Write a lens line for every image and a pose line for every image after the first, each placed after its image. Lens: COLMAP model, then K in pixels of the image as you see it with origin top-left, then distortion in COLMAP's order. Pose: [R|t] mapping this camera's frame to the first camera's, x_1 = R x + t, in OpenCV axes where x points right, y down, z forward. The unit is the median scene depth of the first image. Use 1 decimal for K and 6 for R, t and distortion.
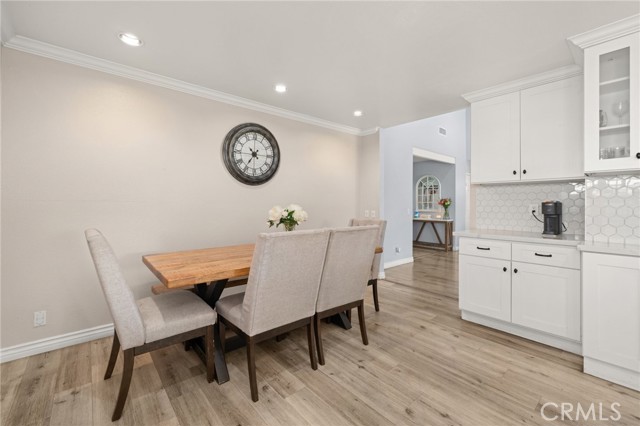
lens RADIAL K [[263.9, 0, 320.7], [0, 263.9, 202.0], [0, 0, 1]] dist [0.001308, -0.000035]
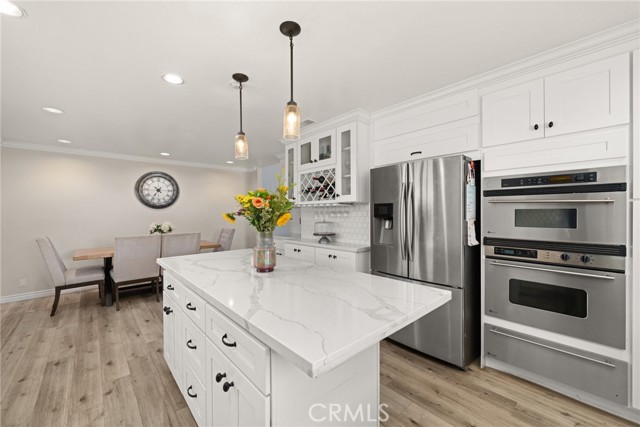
lens RADIAL K [[260.7, 0, 317.3], [0, 260.7, 212.6], [0, 0, 1]] dist [0.002493, 0.000364]
pose [[0.999844, -0.017576, 0.001763, 0.732449], [0.017592, 0.999804, -0.009118, -0.011396], [-0.001603, 0.009147, 0.999957, -0.615268]]
